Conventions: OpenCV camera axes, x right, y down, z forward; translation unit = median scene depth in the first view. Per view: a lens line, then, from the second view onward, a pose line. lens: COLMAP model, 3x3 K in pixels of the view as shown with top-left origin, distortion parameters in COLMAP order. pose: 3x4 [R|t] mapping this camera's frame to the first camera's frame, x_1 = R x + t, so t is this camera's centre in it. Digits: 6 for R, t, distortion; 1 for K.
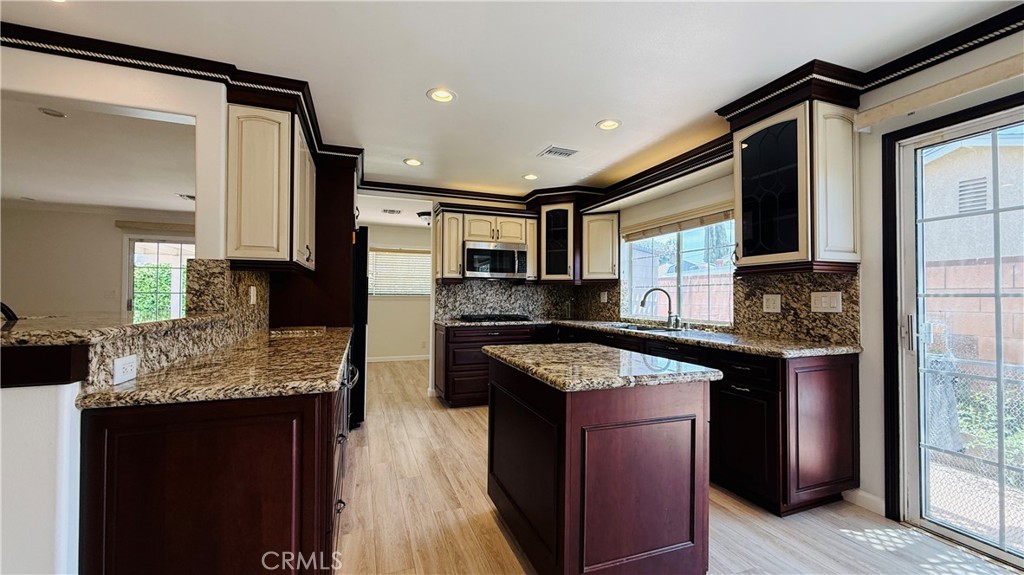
lens RADIAL K [[406.5, 0, 510.8], [0, 406.5, 290.9], [0, 0, 1]] dist [-0.001597, -0.001165]
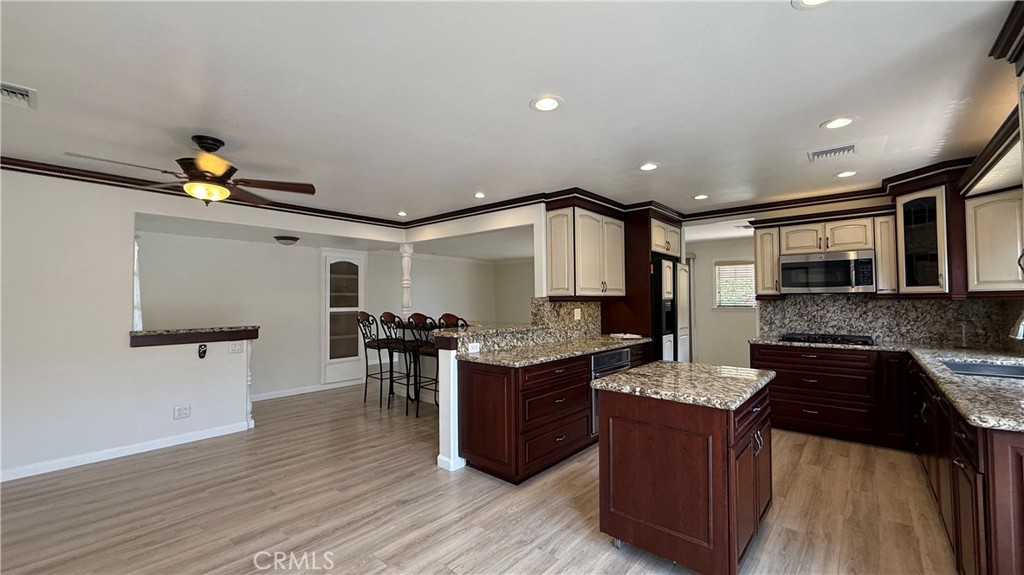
lens RADIAL K [[406.5, 0, 508.8], [0, 406.5, 290.4], [0, 0, 1]] dist [-0.001597, -0.001165]
pose [[0.475244, -0.032752, -0.879244, 0.798539], [0.021568, 0.999440, -0.025572, -0.058222], [0.879590, -0.006811, 0.475685, -0.031571]]
